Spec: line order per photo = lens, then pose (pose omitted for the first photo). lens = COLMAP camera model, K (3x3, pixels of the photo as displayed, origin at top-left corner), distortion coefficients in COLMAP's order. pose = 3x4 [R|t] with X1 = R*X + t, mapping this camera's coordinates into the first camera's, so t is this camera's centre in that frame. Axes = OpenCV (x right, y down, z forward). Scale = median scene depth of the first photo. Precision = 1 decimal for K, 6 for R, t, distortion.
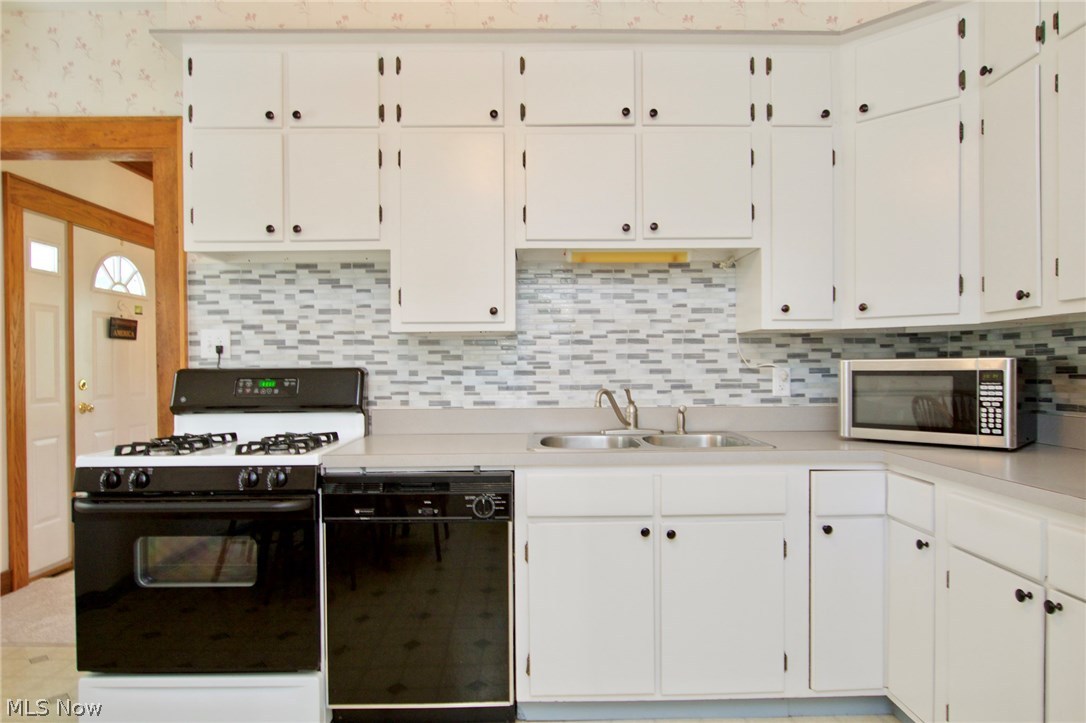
lens RADIAL K [[650.5, 0, 545.8], [0, 650.5, 374.1], [0, 0, 1]] dist [-0.016078, 0.002076]
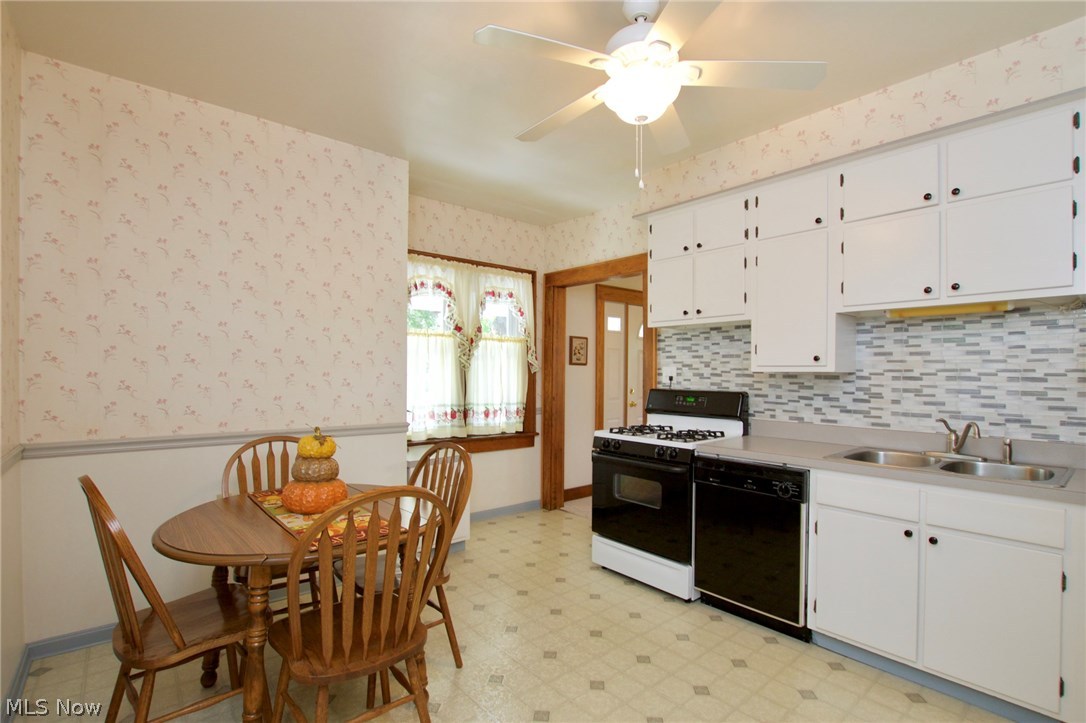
lens RADIAL K [[497.2, 0, 546.5], [0, 497.2, 376.2], [0, 0, 1]] dist [-0.025900, 0.001557]
pose [[0.638522, 0.016236, -0.769432, 0.329379], [-0.018594, 0.999811, 0.005666, -0.045765], [0.769379, 0.010689, 0.638703, -0.132035]]
